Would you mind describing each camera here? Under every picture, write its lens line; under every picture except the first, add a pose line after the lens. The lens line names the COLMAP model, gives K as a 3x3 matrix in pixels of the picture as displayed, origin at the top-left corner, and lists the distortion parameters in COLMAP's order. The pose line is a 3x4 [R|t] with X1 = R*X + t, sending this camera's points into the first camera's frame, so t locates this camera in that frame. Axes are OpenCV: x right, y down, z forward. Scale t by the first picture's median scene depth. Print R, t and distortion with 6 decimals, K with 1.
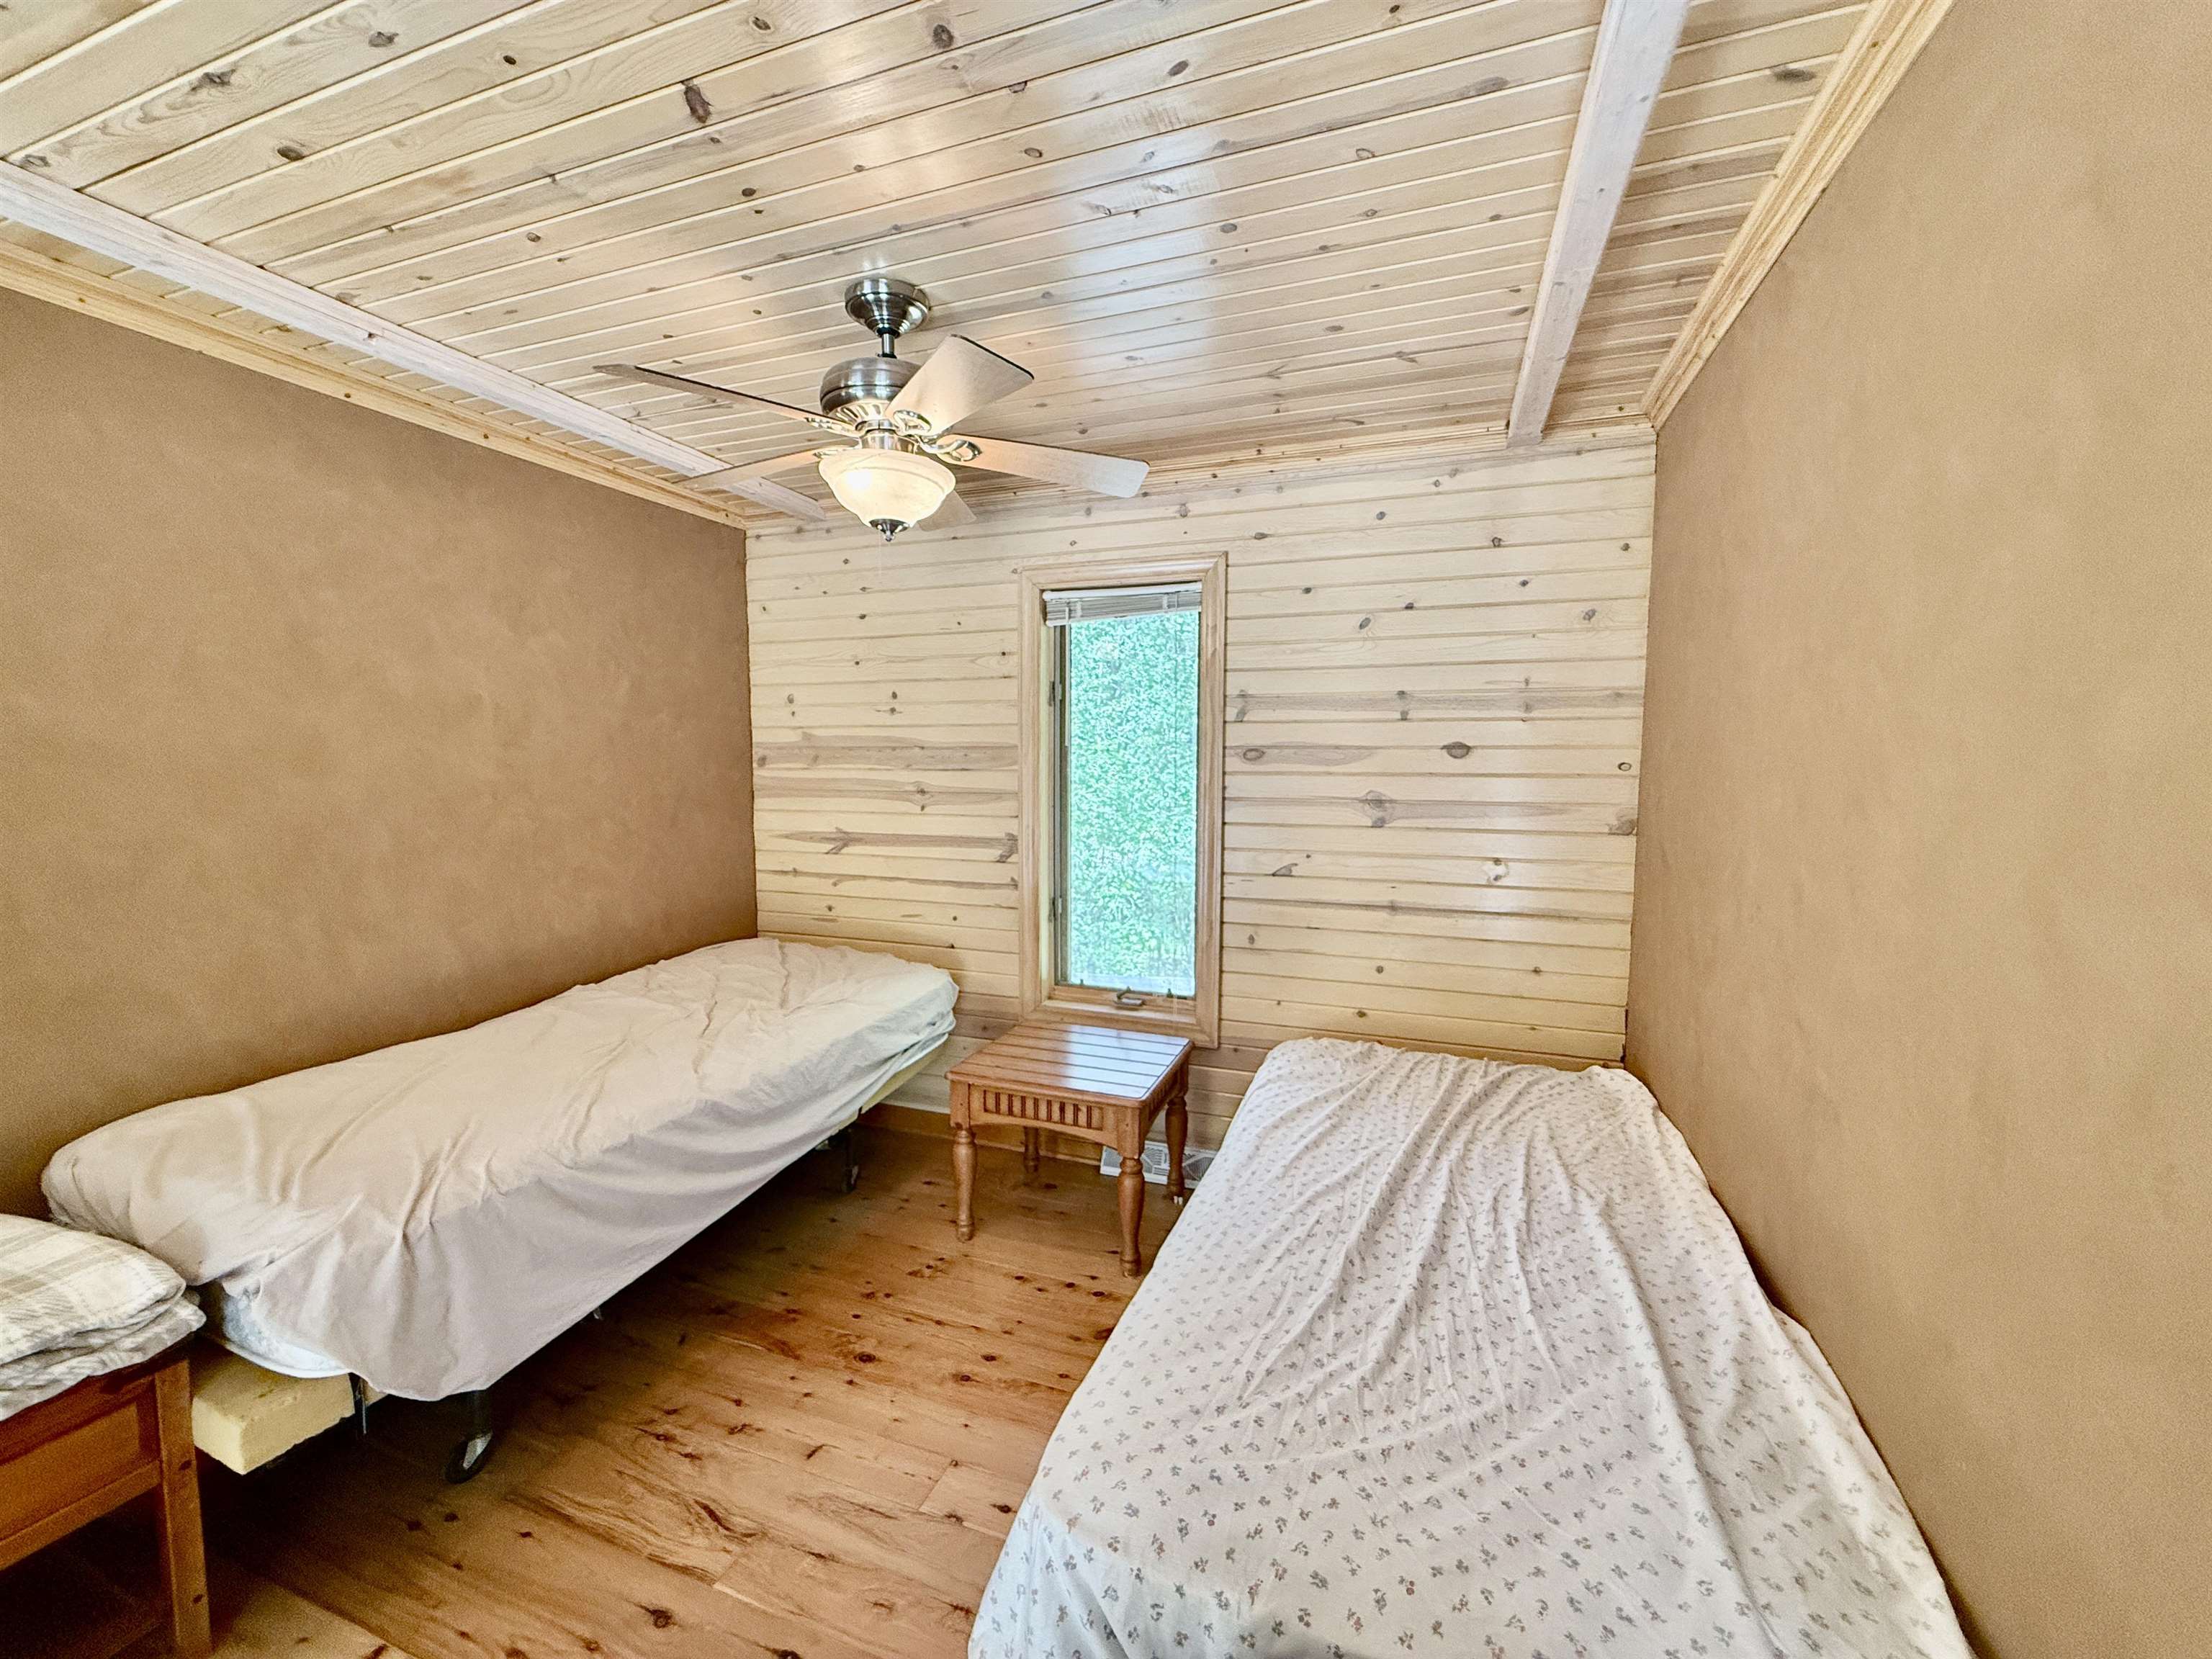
lens RADIAL K [[880.4, 0, 1098.7], [0, 880.4, 831.8], [0, 0, 1]] dist [-0.001788, 0.000975]
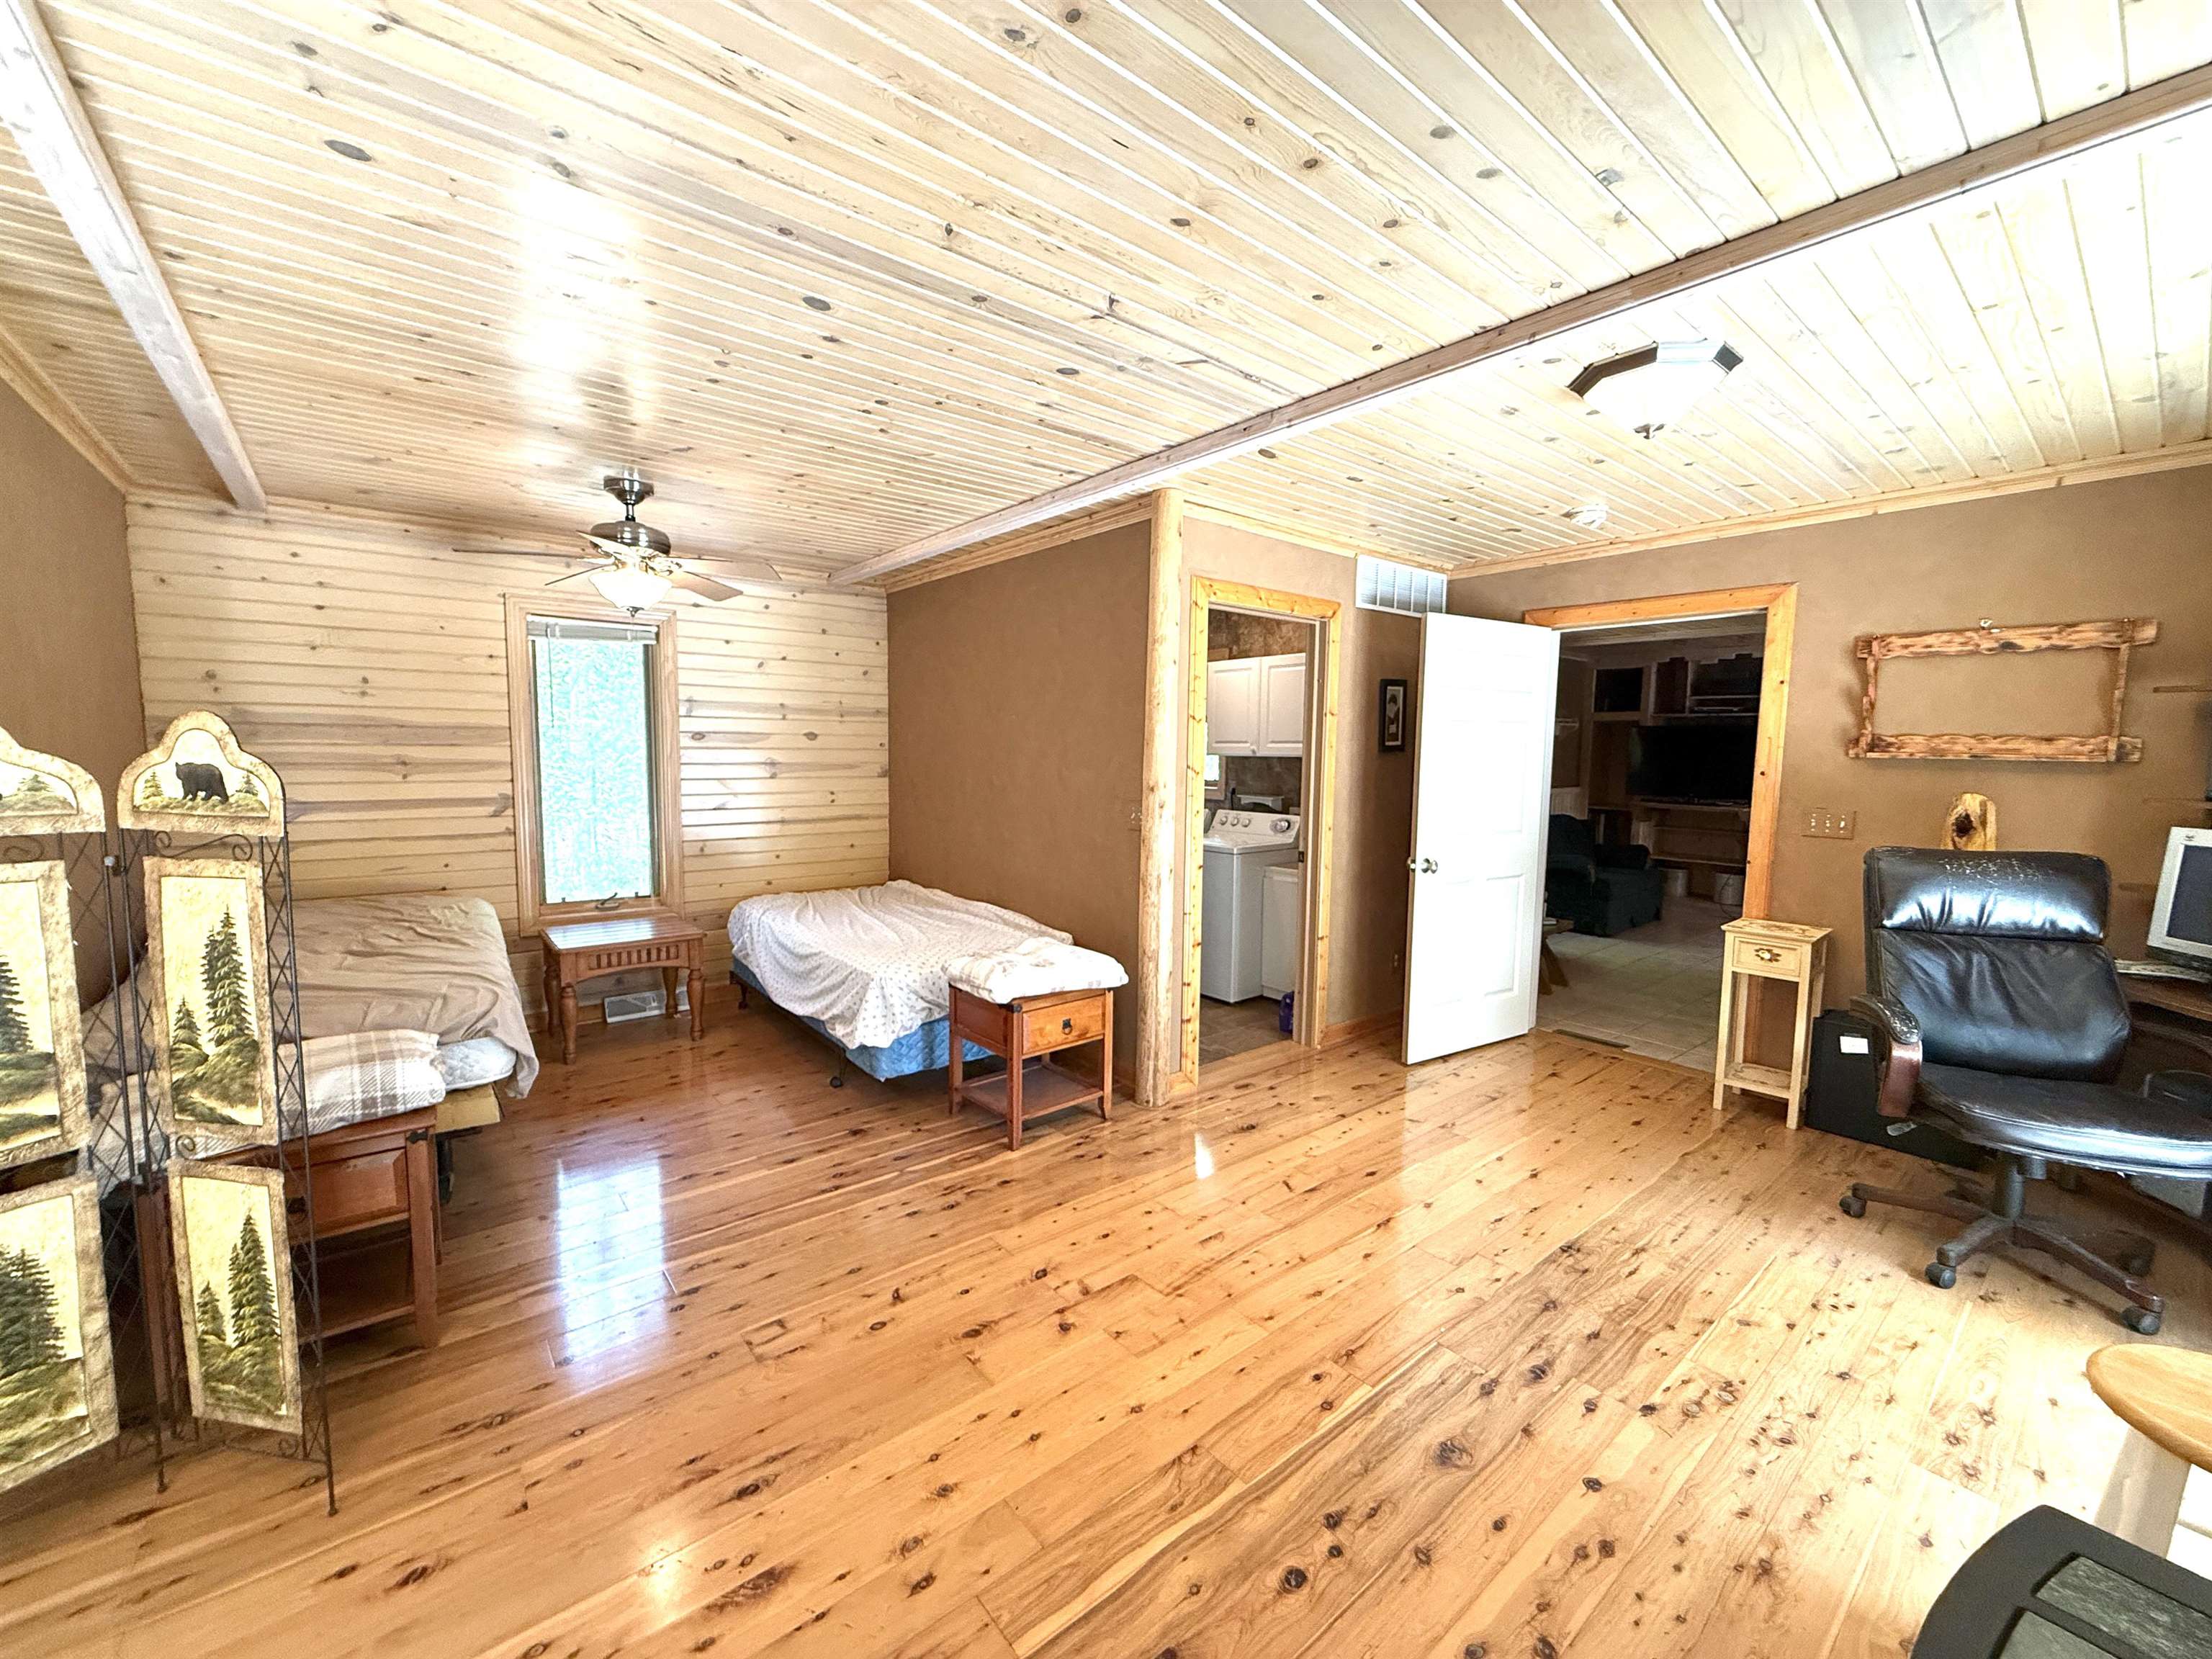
lens RADIAL K [[880.4, 0, 1104.9], [0, 880.4, 830.2], [0, 0, 1]] dist [-0.001788, 0.000975]
pose [[0.507919, -0.076938, 0.857962, -0.800733], [0.061820, 0.996691, 0.052780, 0.043654], [-0.859184, 0.026232, 0.510995, -0.456430]]
